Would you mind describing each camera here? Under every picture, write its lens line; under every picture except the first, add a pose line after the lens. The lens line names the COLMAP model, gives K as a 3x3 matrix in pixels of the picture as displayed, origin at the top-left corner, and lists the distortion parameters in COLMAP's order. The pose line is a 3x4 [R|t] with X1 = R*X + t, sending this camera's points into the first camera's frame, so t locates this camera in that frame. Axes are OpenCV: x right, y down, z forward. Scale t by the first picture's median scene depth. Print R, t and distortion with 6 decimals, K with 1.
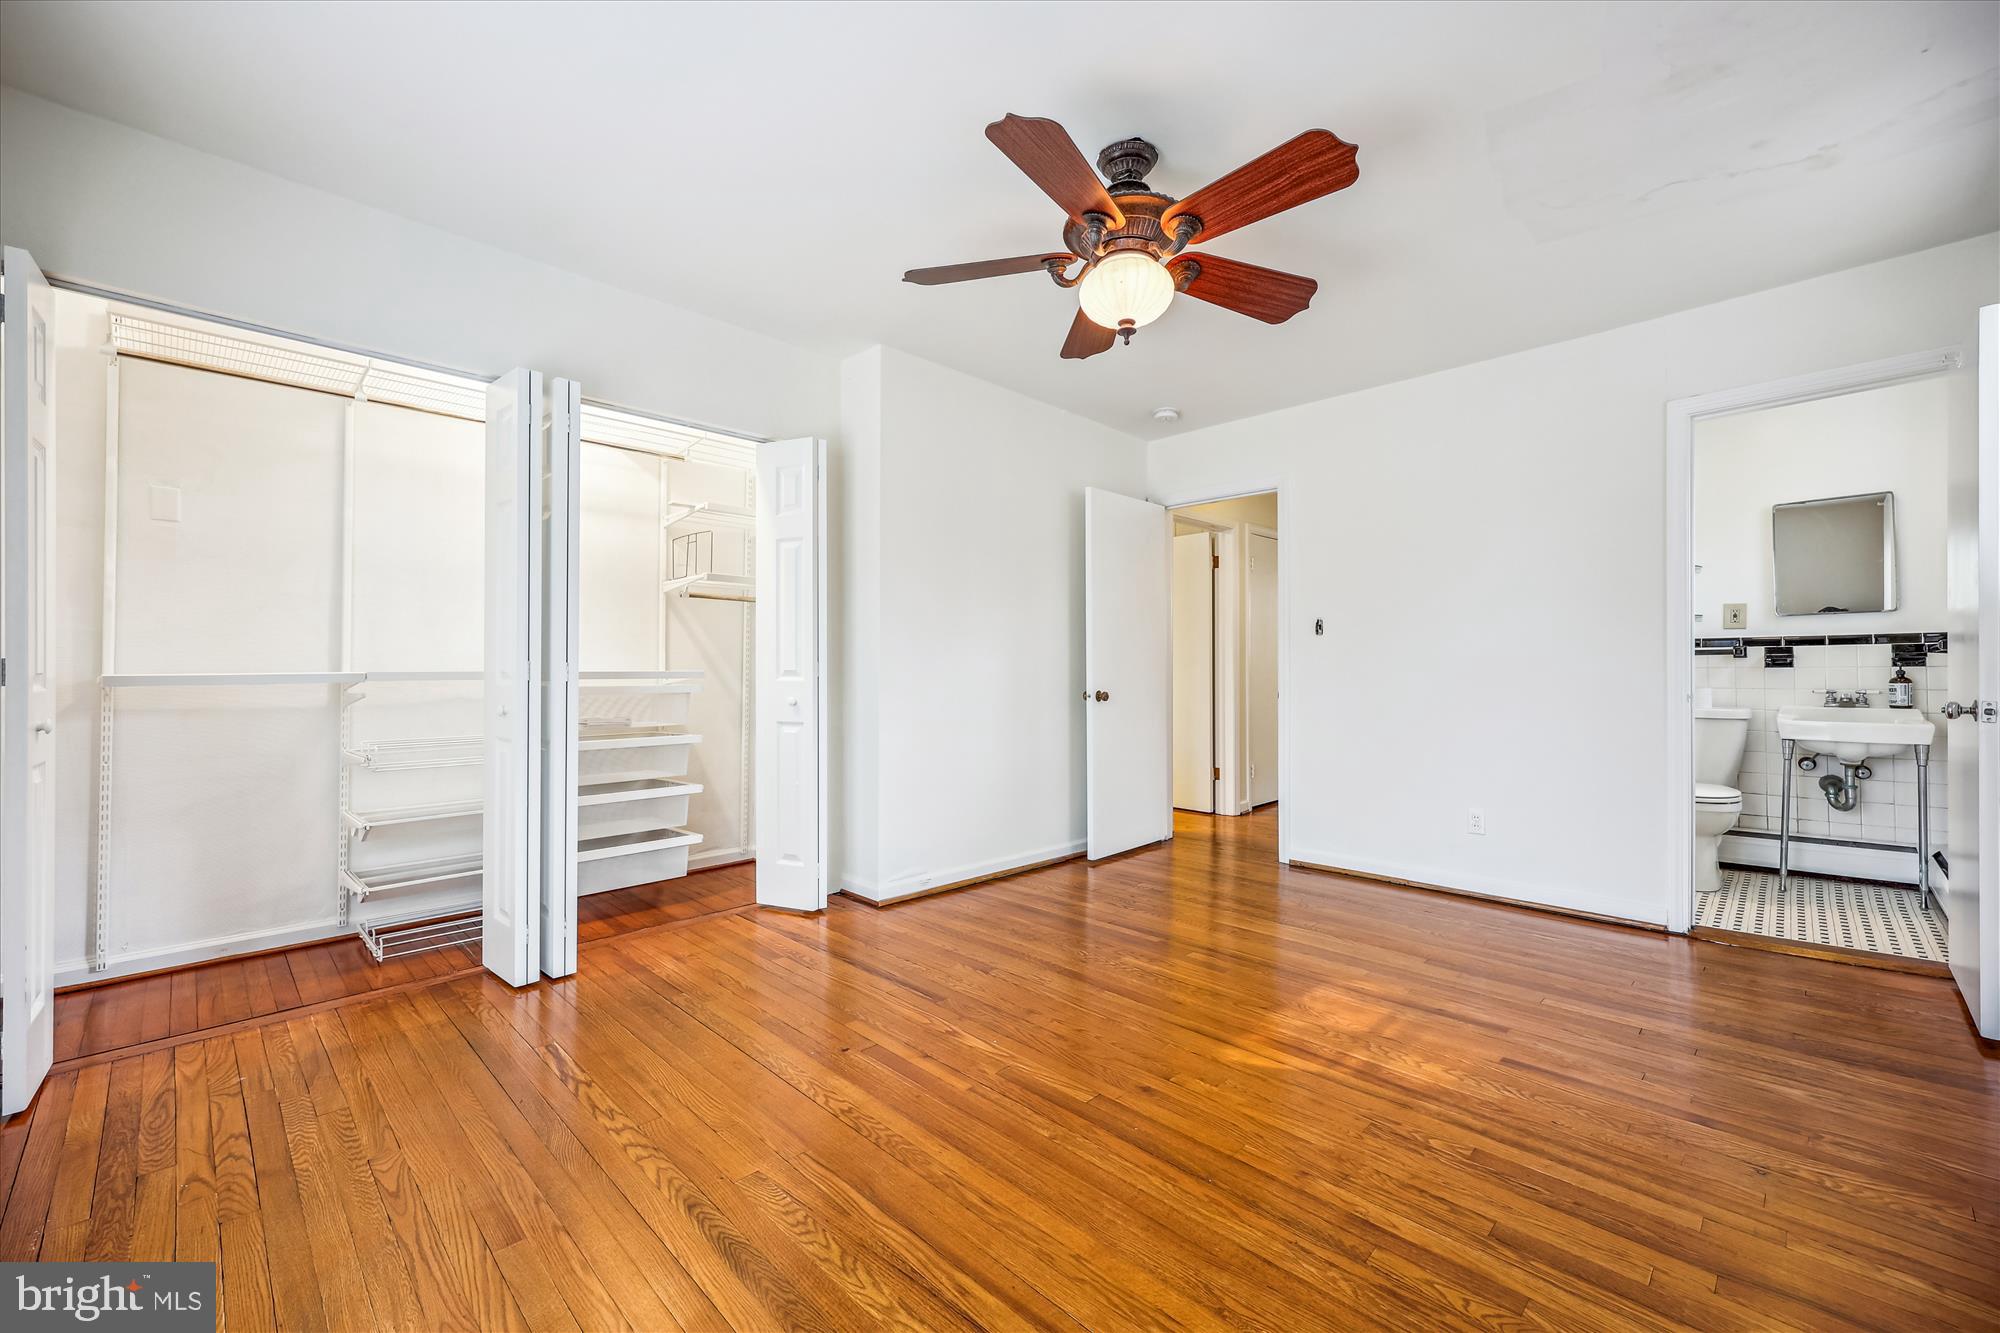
lens RADIAL K [[807.2, 0, 1002.5], [0, 807.2, 664.2], [0, 0, 1]] dist [0.000605, 0.000029]
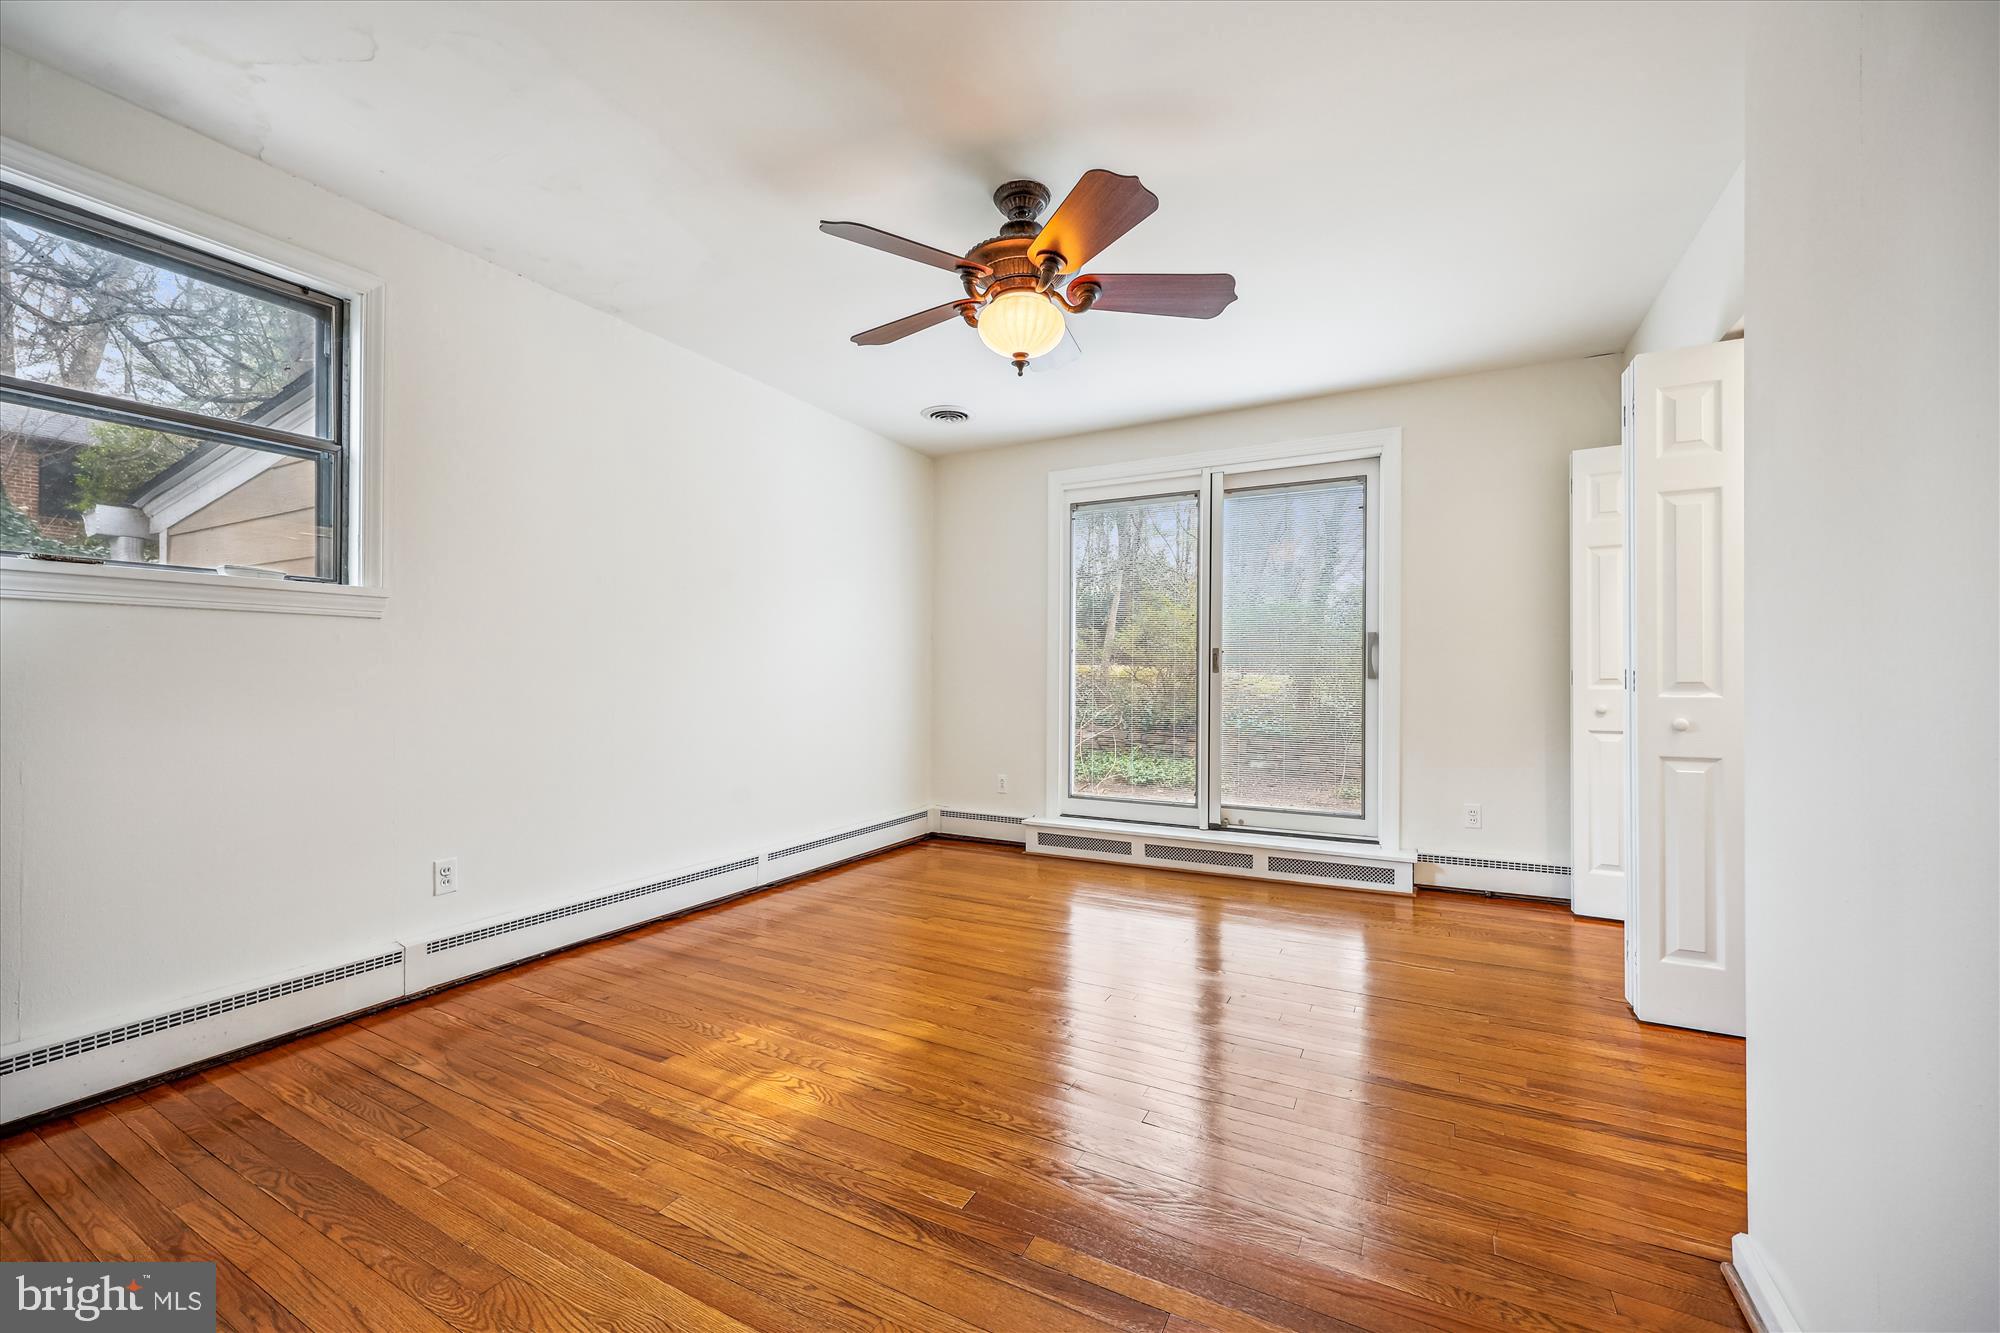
lens RADIAL K [[807.2, 0, 999.6], [0, 807.2, 671.3], [0, 0, 1]] dist [0.000605, 0.000029]
pose [[-0.958948, 0.000750, -0.283580, 0.410747], [0.002075, 0.999988, -0.004372, 0.001565], [0.283573, -0.004781, -0.958939, 1.721729]]
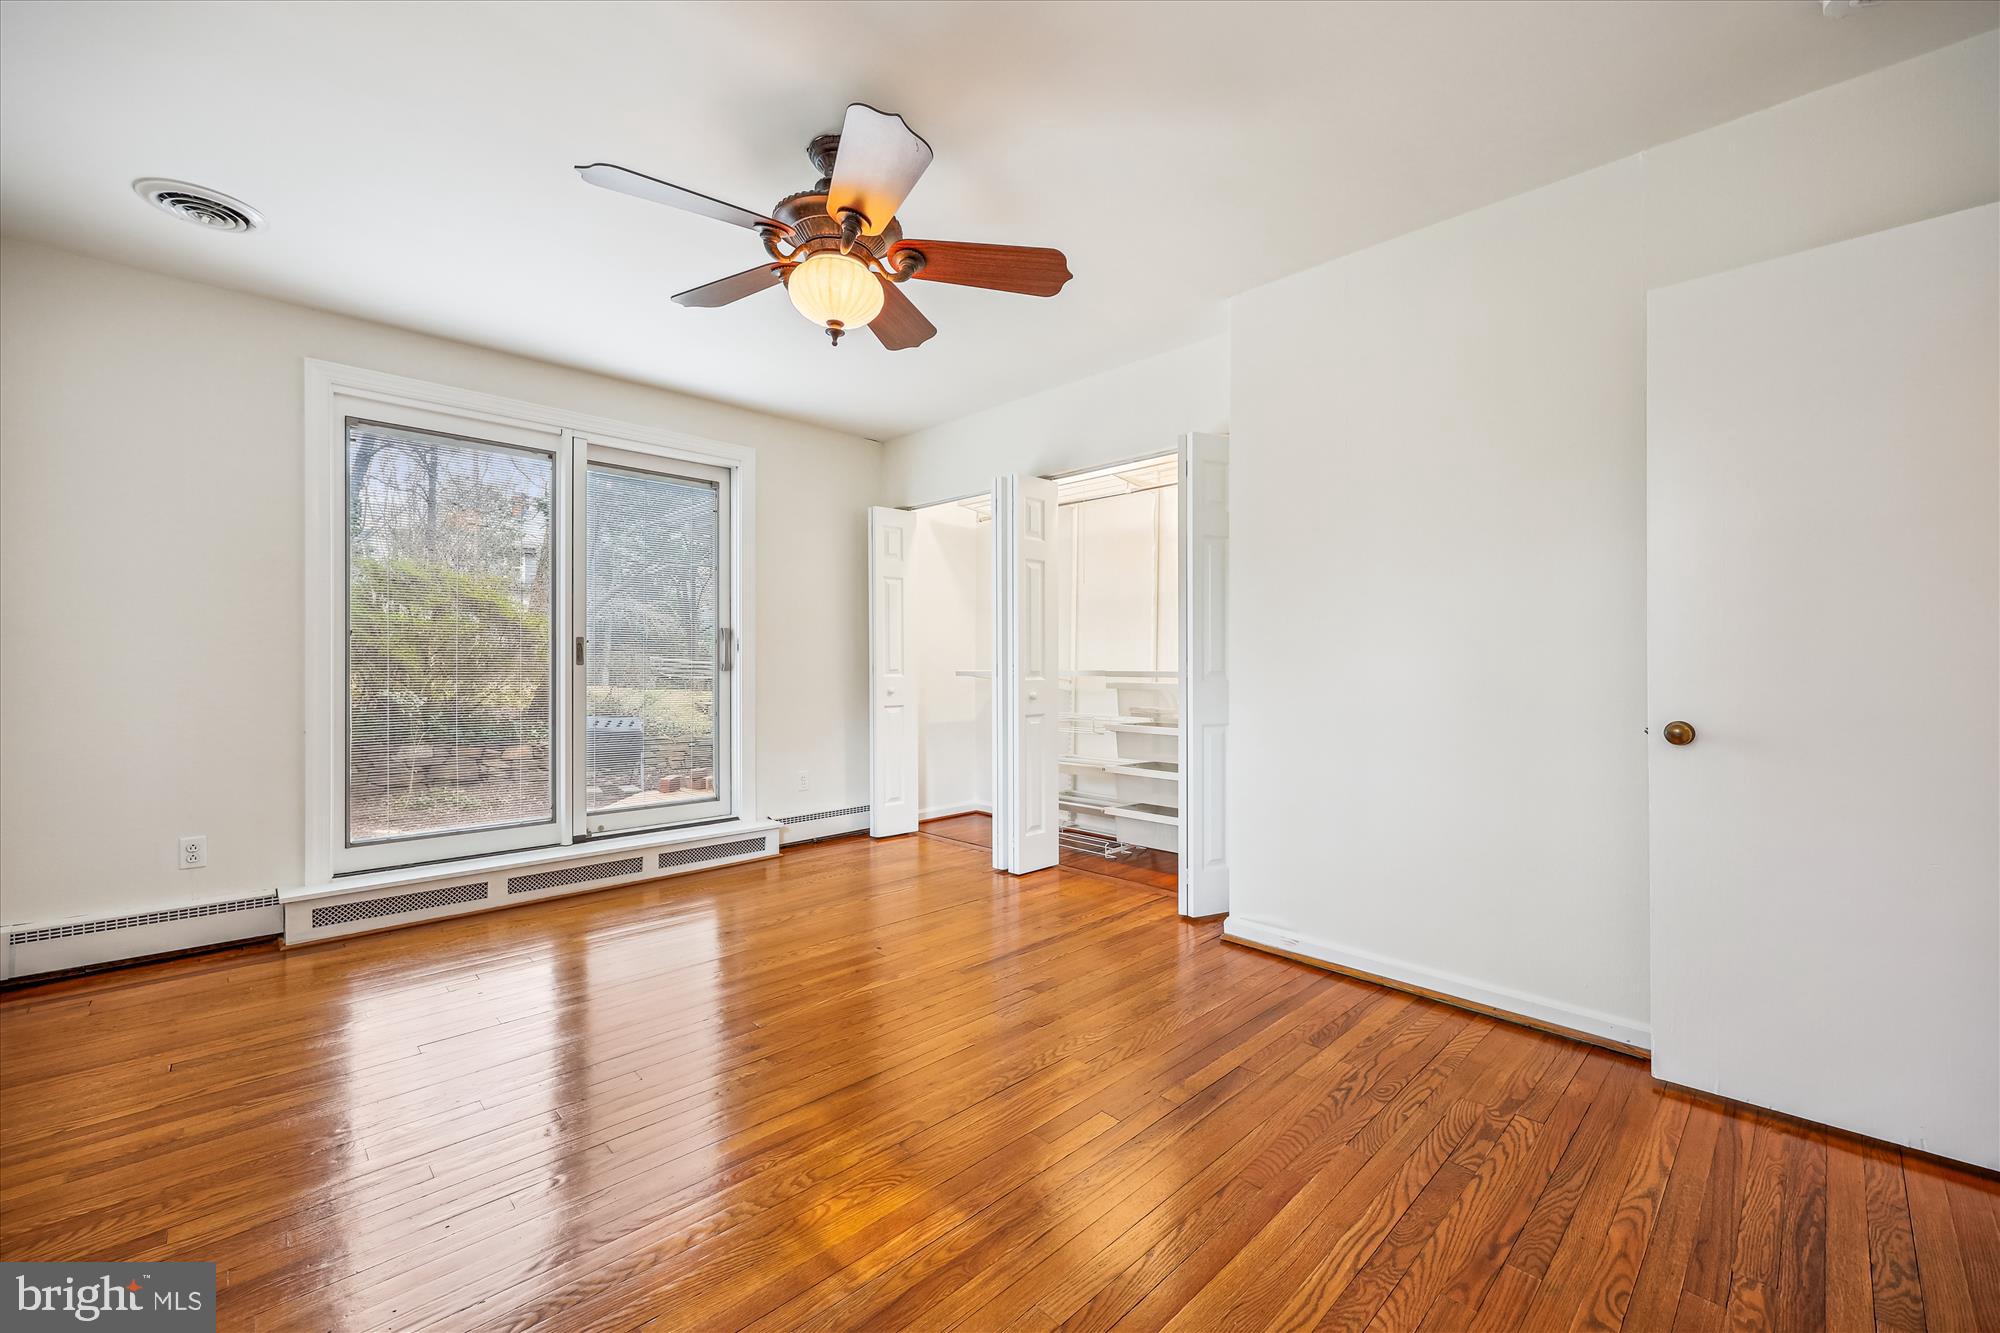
lens RADIAL K [[807.2, 0, 1008.6], [0, 807.2, 661.2], [0, 0, 1]] dist [0.000605, 0.000029]
pose [[-0.013336, -0.004616, -0.999900, 0.982260], [0.001514, 0.999988, -0.004637, -0.000258], [0.999910, -0.001575, -0.013329, 1.040940]]
